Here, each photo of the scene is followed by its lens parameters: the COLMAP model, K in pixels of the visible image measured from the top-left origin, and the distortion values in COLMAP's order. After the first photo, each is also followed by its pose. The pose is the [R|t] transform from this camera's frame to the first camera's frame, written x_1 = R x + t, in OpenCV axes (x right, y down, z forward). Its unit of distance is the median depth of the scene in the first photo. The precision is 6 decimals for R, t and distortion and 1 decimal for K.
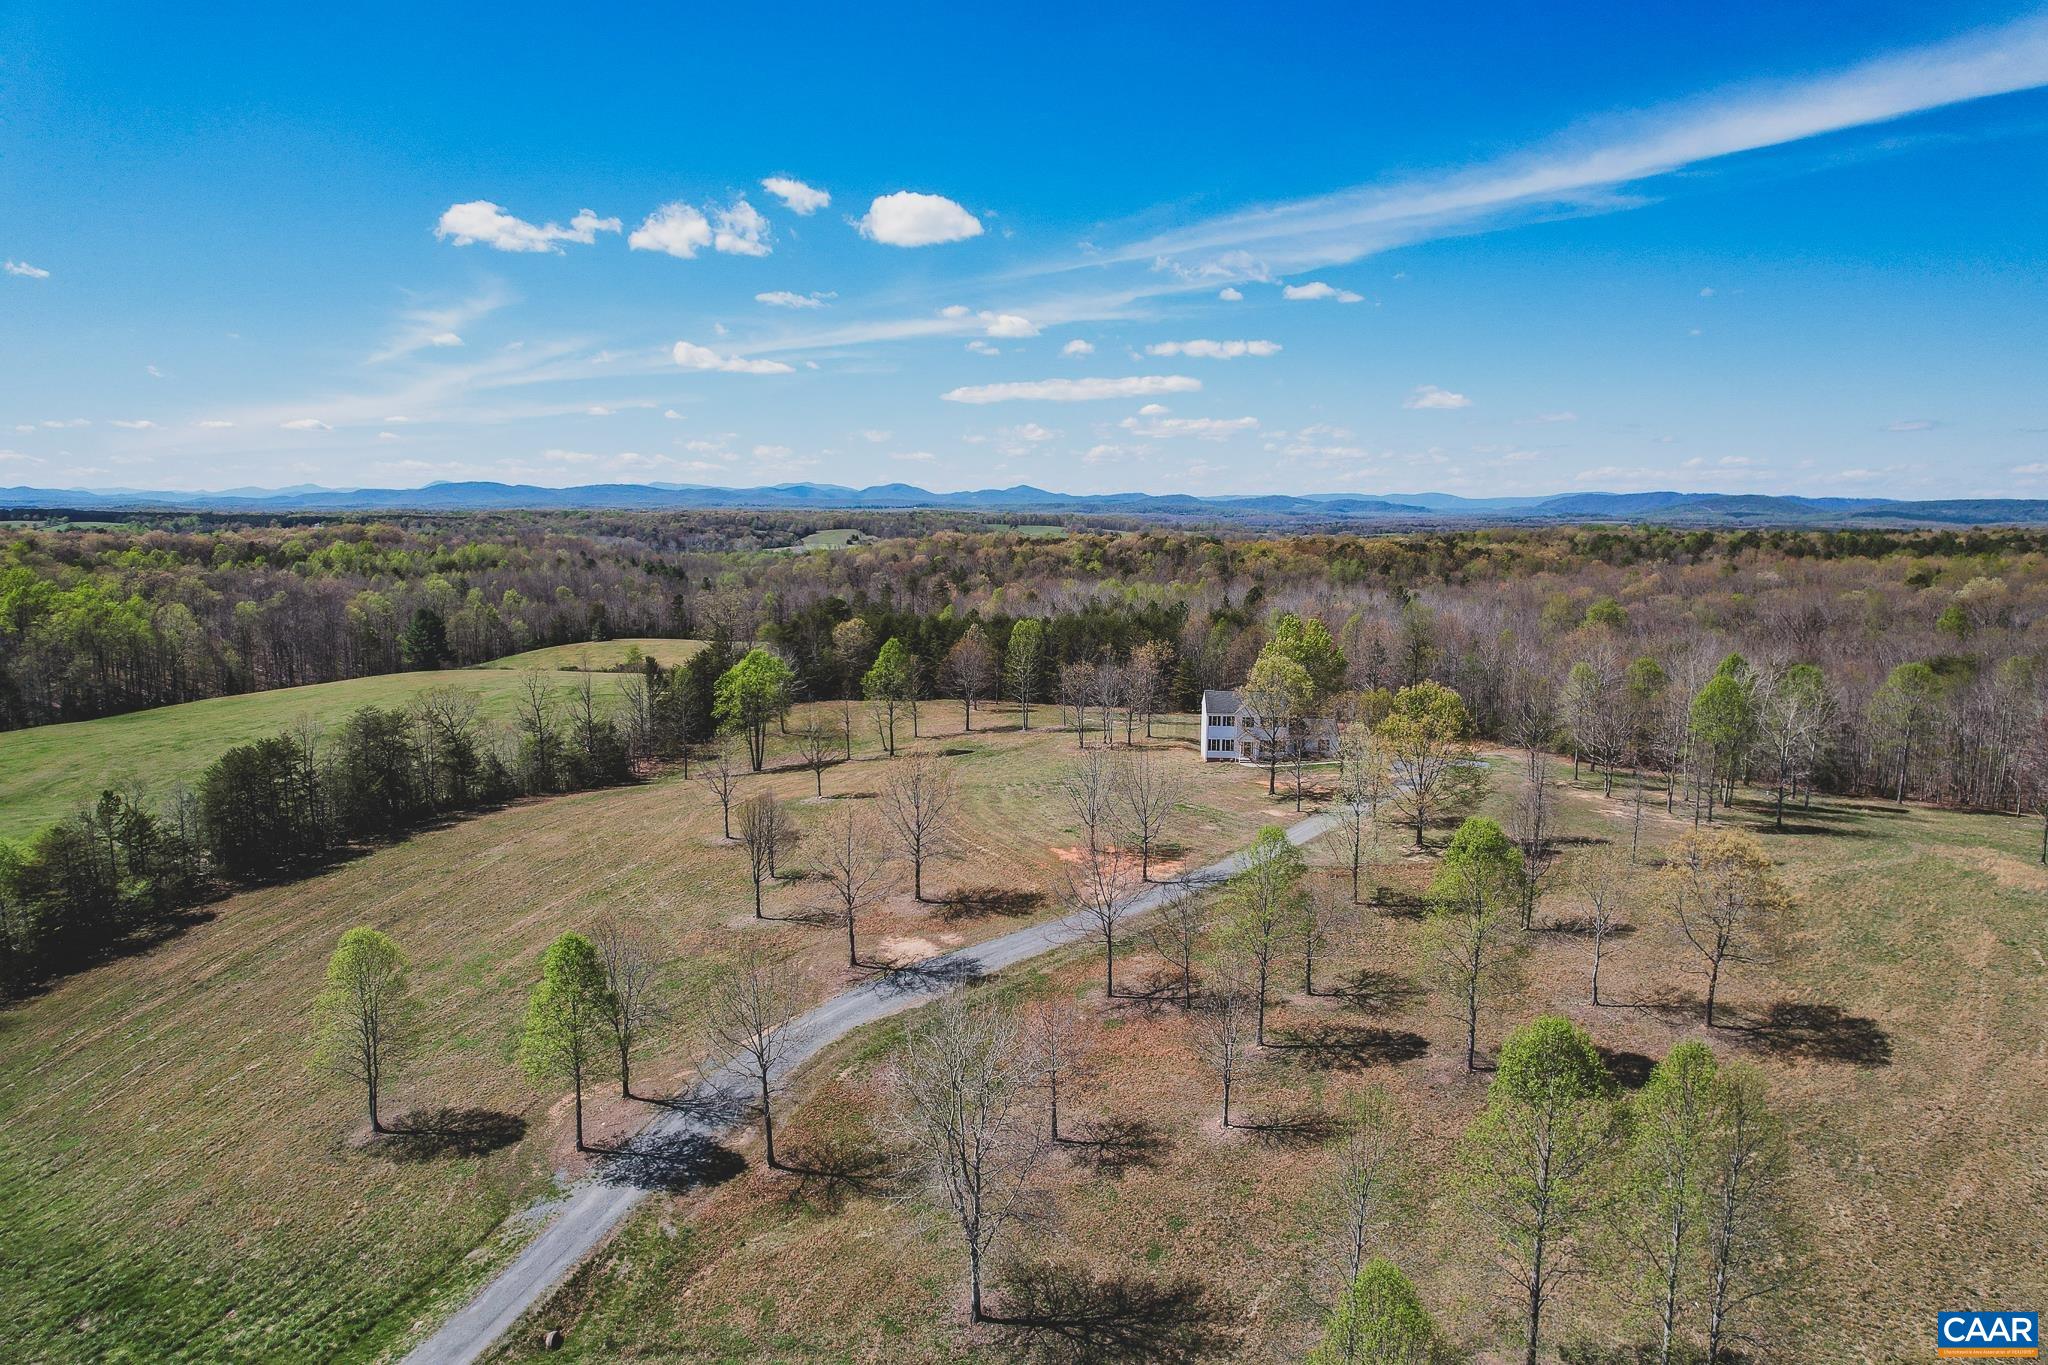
lens RADIAL K [[1309.9, 0, 1018.9], [0, 1309.9, 683.9], [0, 0, 1]] dist [-0.068056, 0.052034]
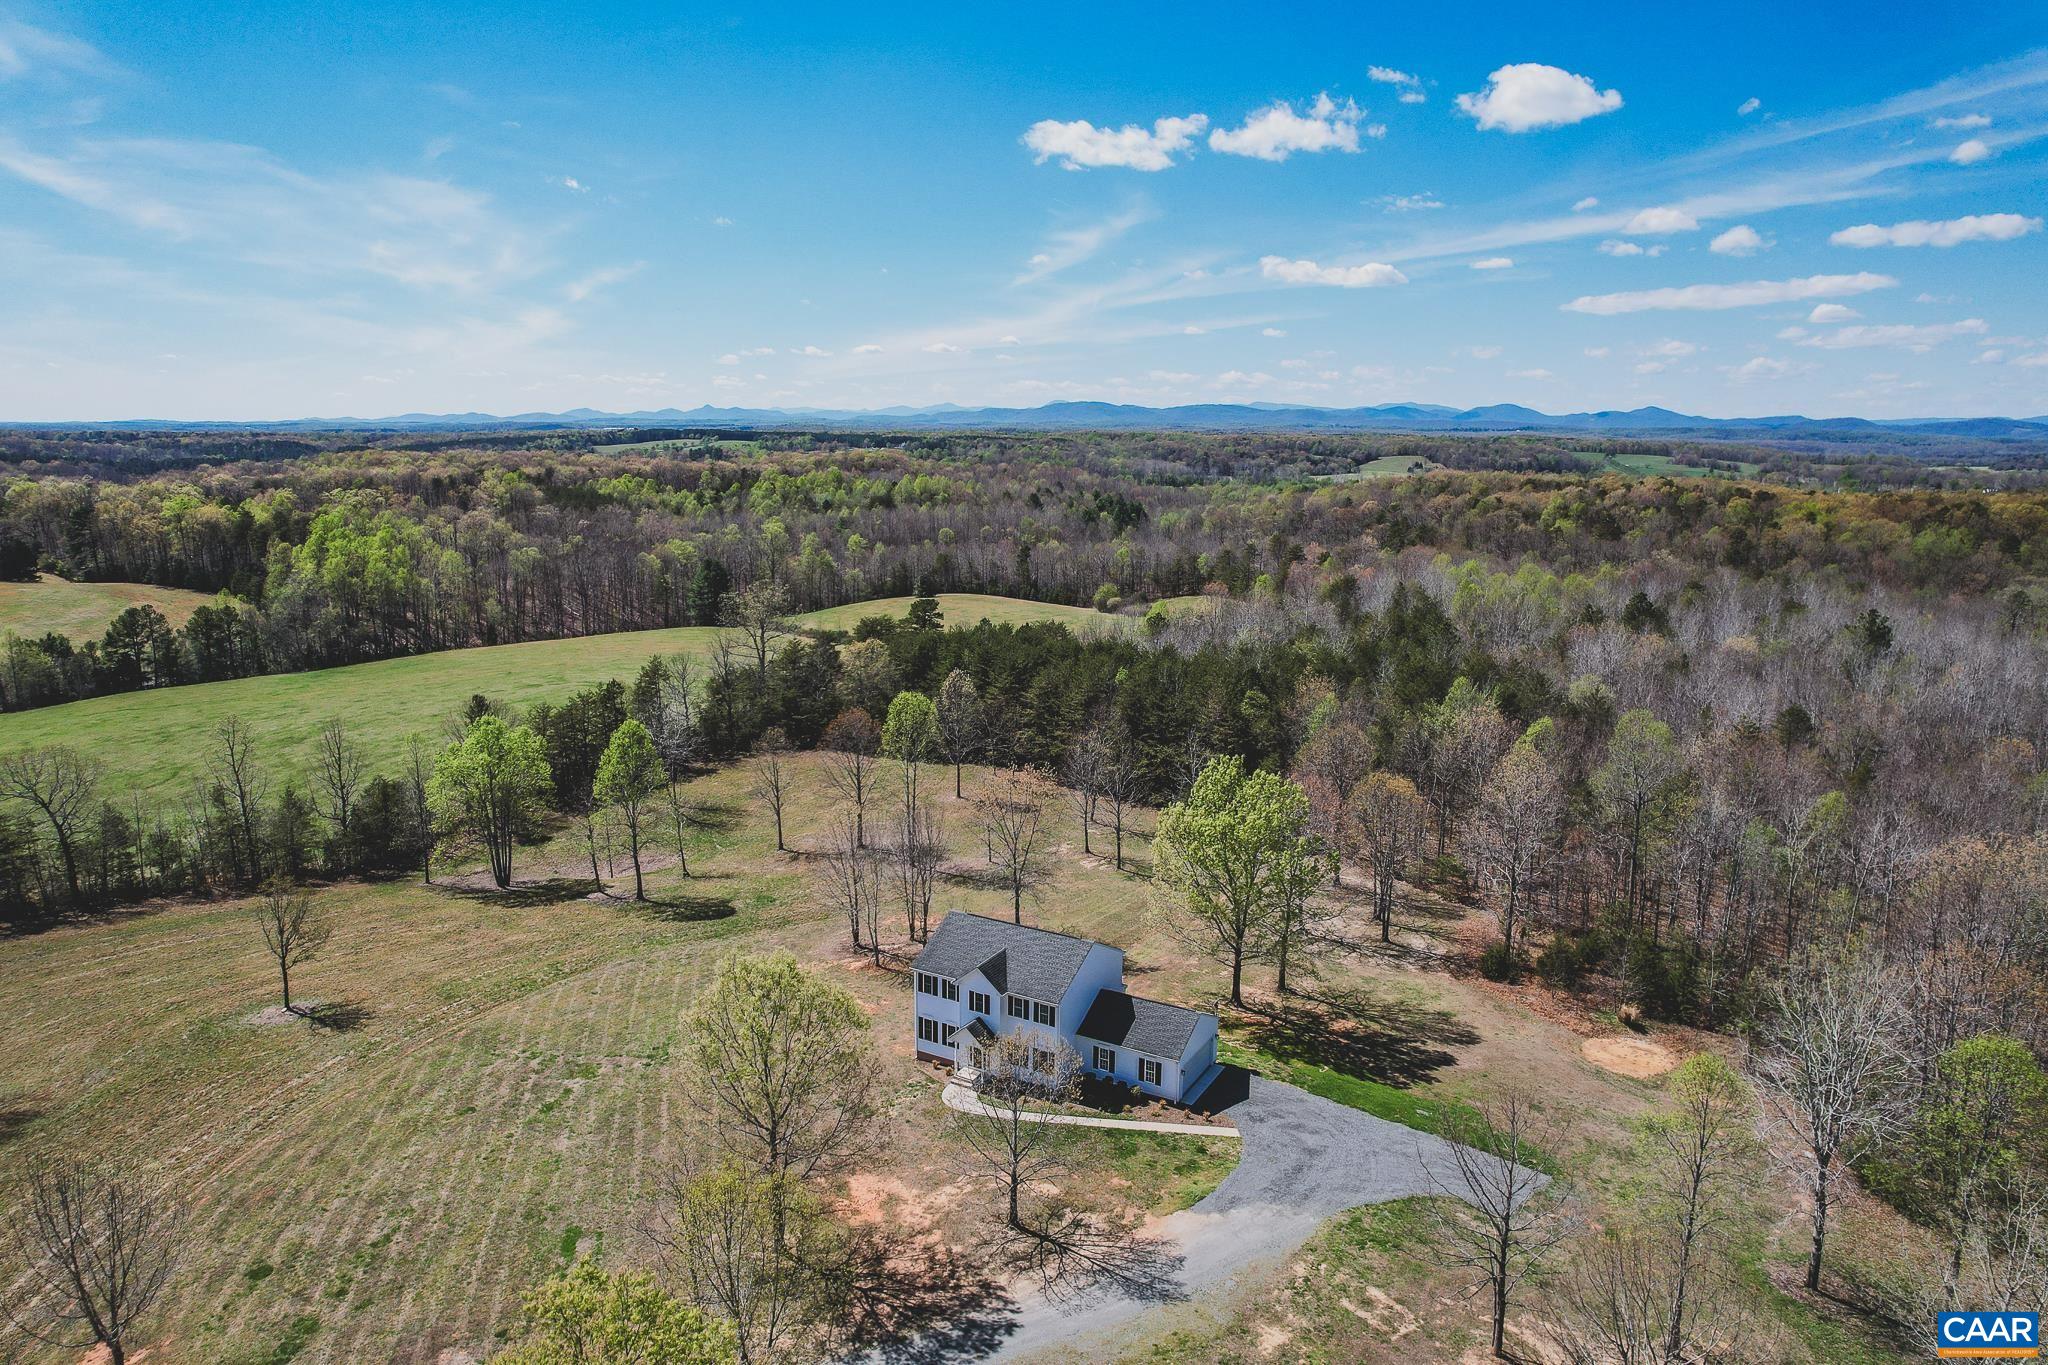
lens RADIAL K [[1309.3, 0, 1022.8], [0, 1309.3, 699.7], [0, 0, 1]] dist [-0.078589, 0.073426]
pose [[0.903018, 0.088422, -0.420406, 0.404647], [-0.058059, 0.994730, 0.084508, -0.130421], [0.425662, -0.051904, 0.903392, 0.613332]]
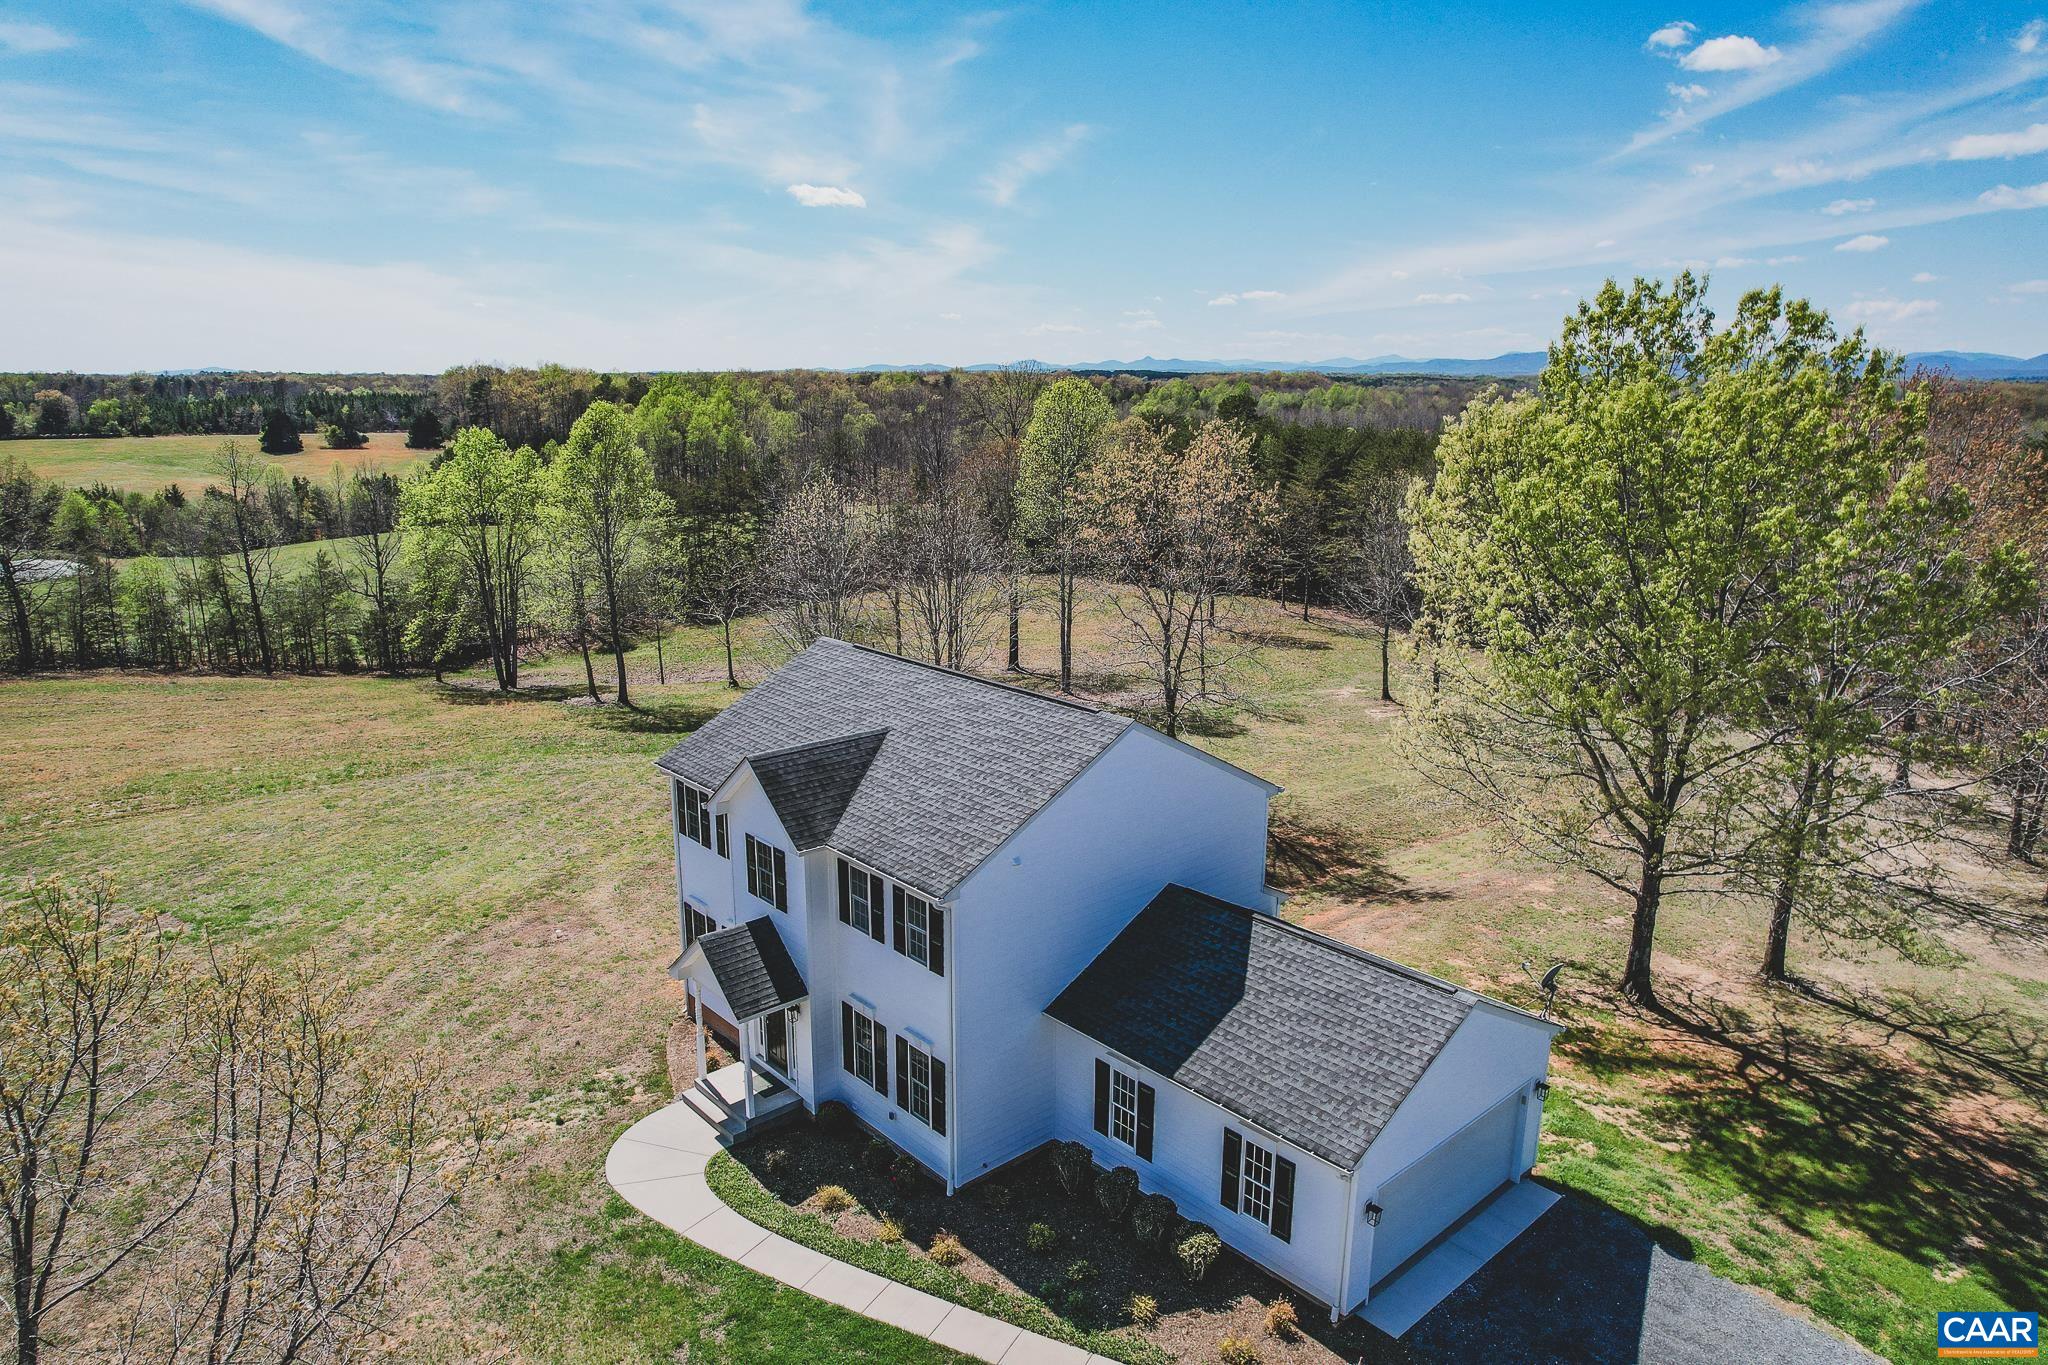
lens RADIAL K [[1315.8, 0, 1021.5], [0, 1315.8, 688.2], [0, 0, 1]] dist [-0.086464, 0.071304]
pose [[0.717636, 0.157890, -0.678284, 0.318681], [-0.090494, 0.986845, 0.133972, -0.017207], [0.690514, -0.034763, 0.722484, 0.962635]]
